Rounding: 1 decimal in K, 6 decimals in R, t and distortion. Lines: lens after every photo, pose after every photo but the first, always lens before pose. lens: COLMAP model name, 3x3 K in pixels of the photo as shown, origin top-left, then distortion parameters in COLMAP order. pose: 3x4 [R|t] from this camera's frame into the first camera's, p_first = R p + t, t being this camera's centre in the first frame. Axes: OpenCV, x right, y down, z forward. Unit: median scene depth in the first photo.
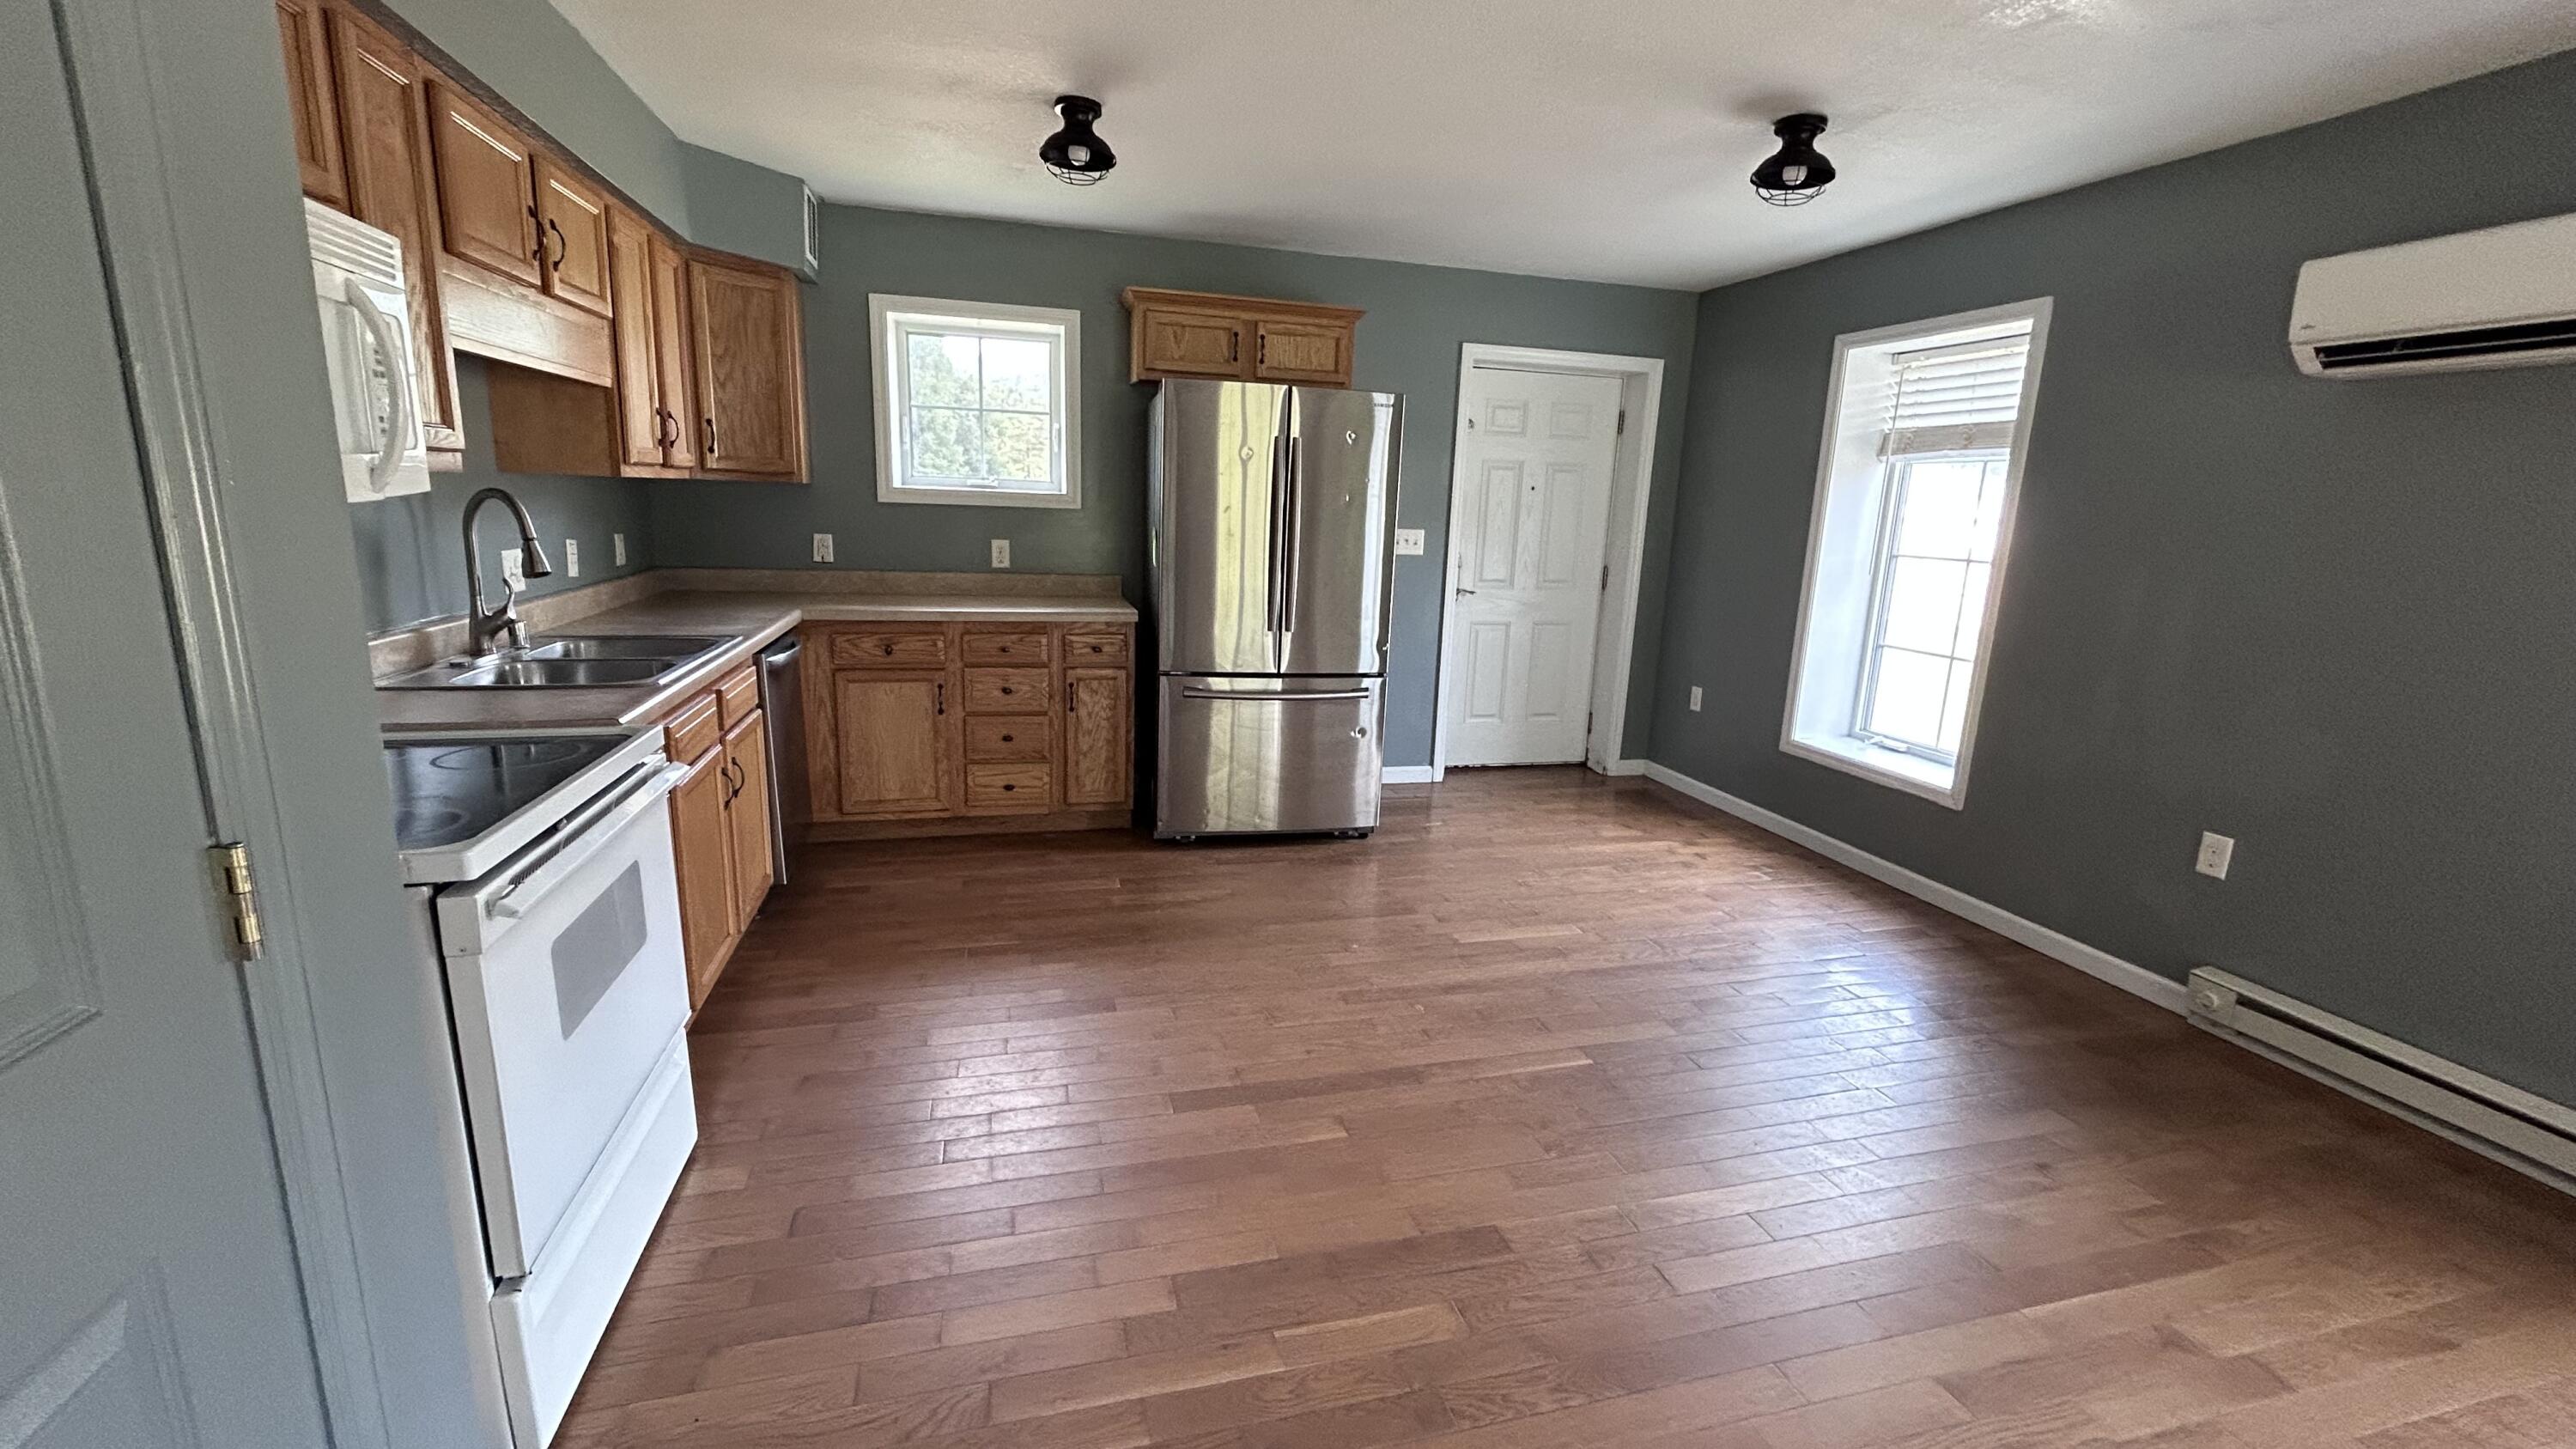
lens RADIAL K [[1016.3, 0, 1268.4], [0, 1016.3, 710.5], [0, 0, 1]] dist [0.001463, 0.000135]
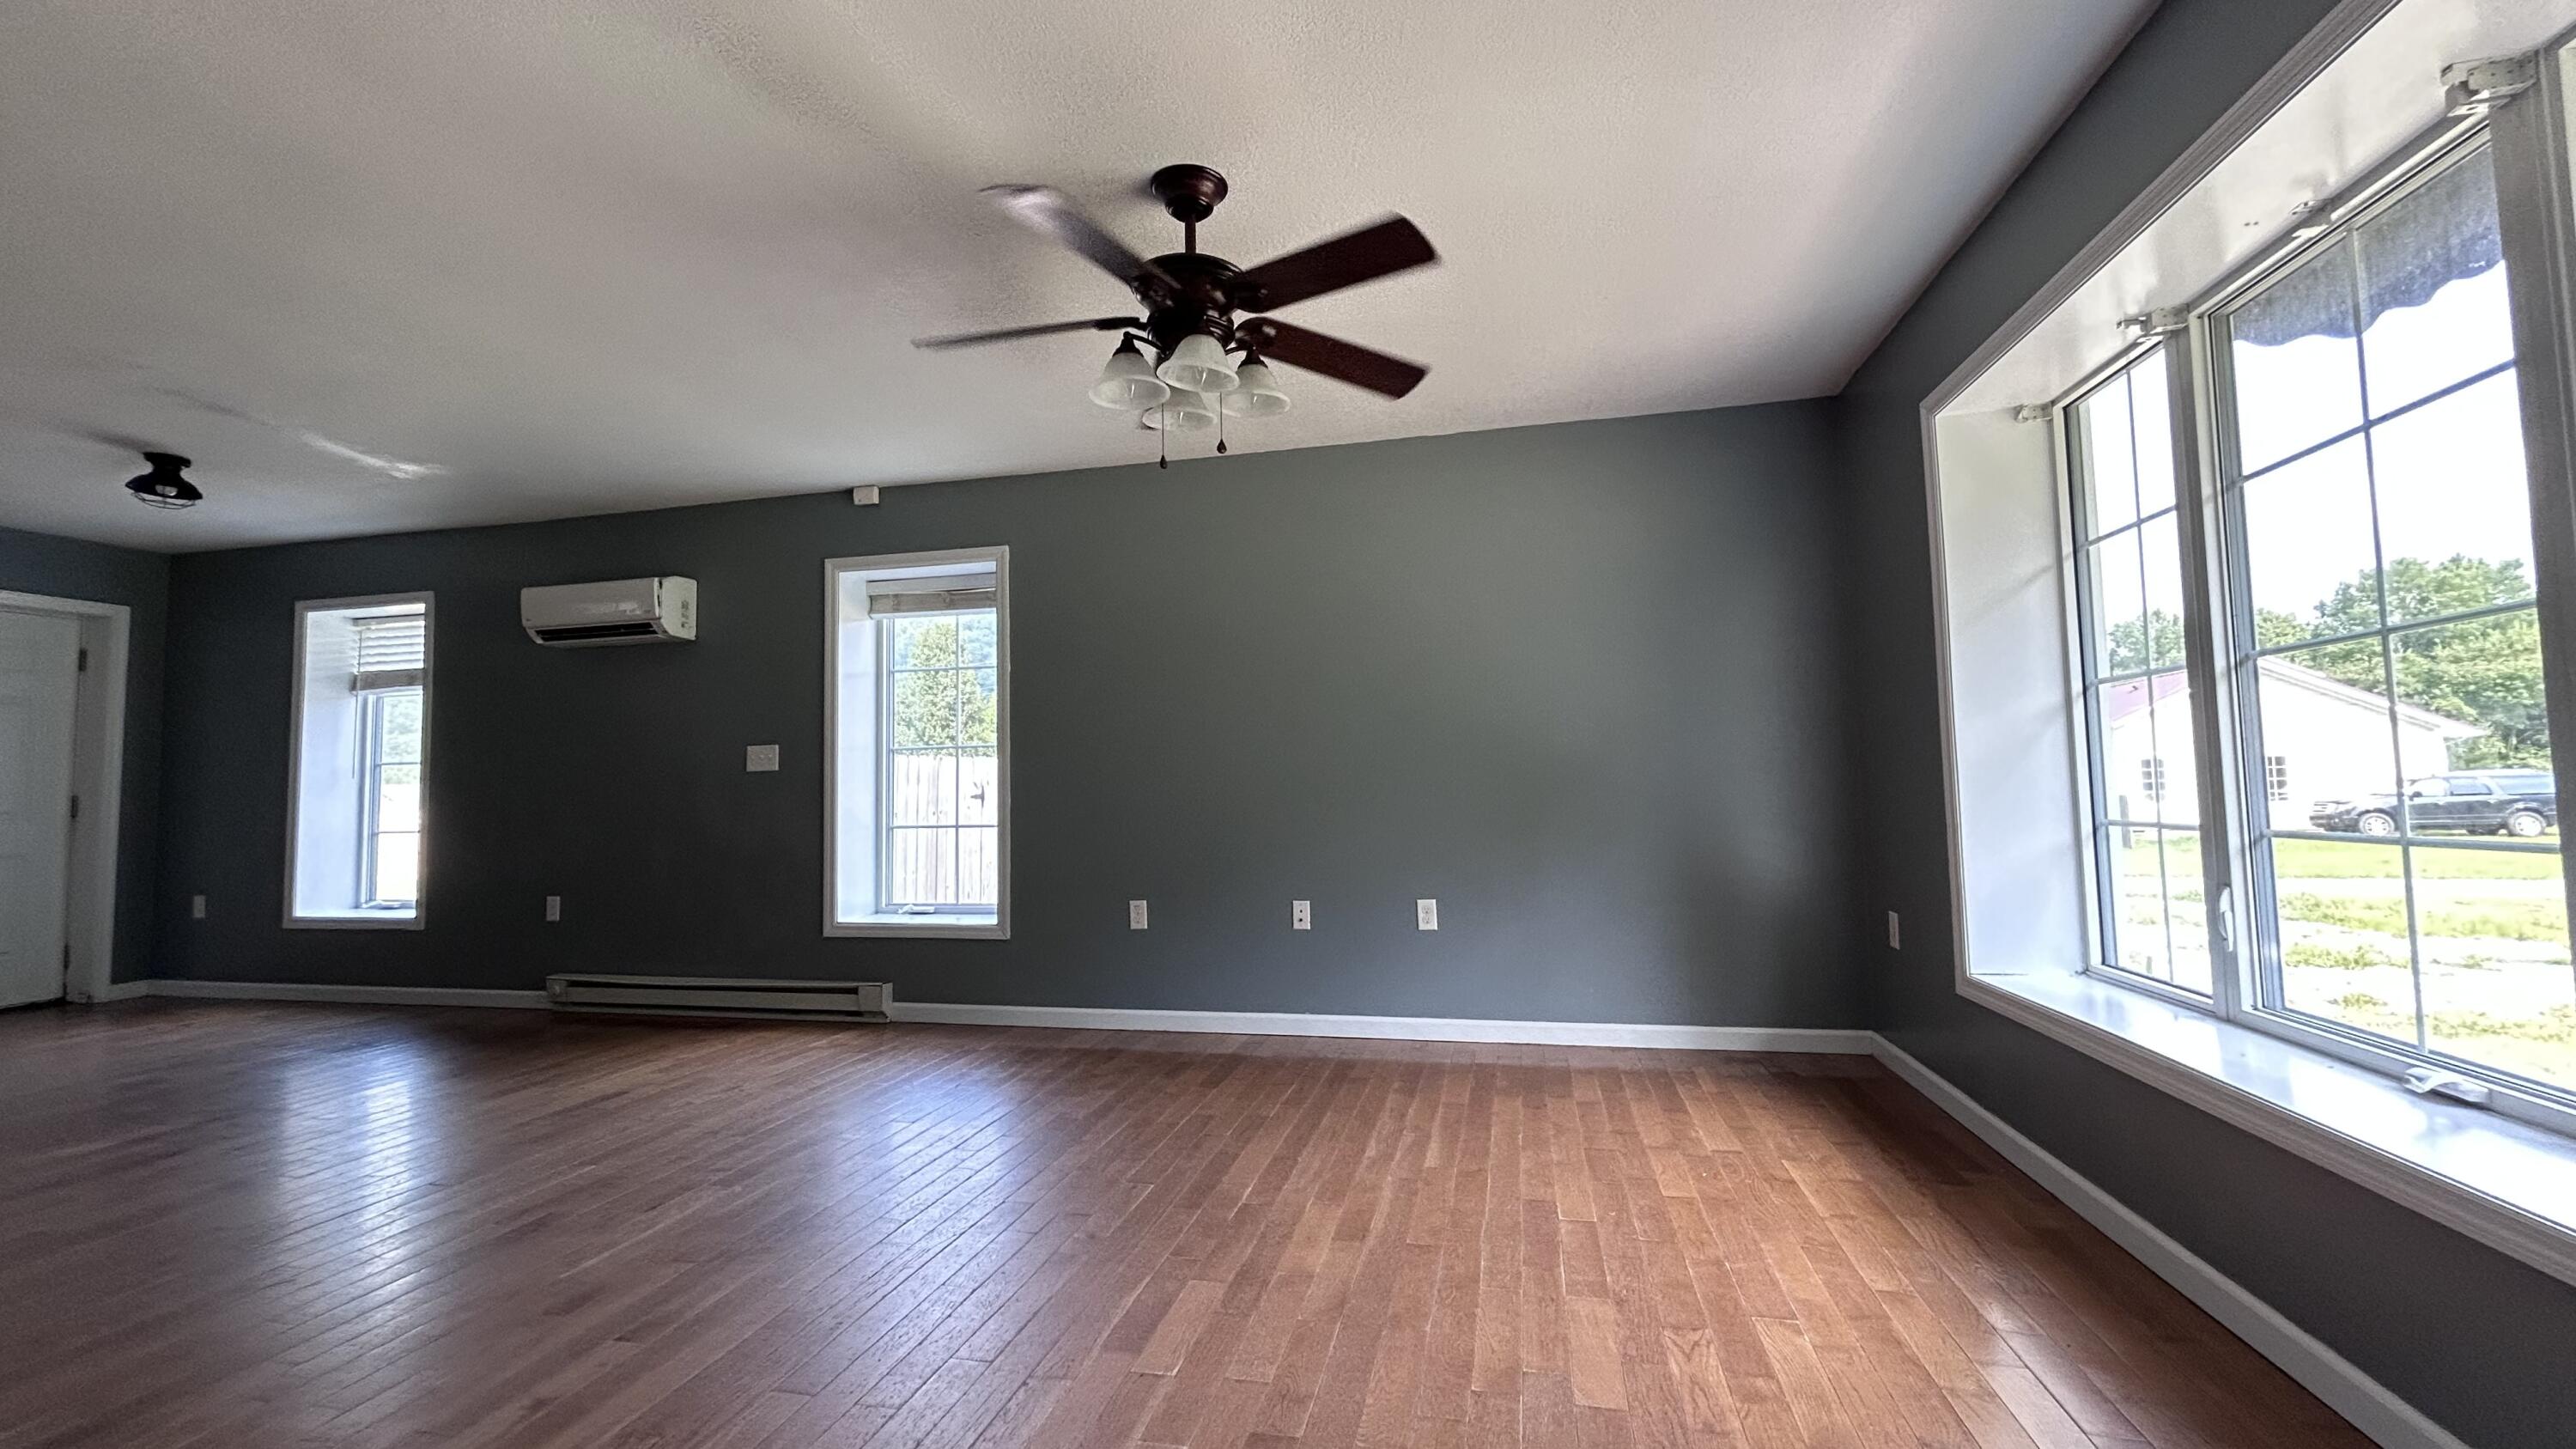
lens RADIAL K [[1037.9, 0, 1288.0], [0, 1037.9, 724.5], [0, 0, 1]] dist [-0.000346, 0.000086]
pose [[0.449508, 0.006360, 0.893254, -0.060927], [0.222183, 0.967753, -0.118698, 0.227123], [-0.865204, 0.251821, 0.433599, -0.645249]]
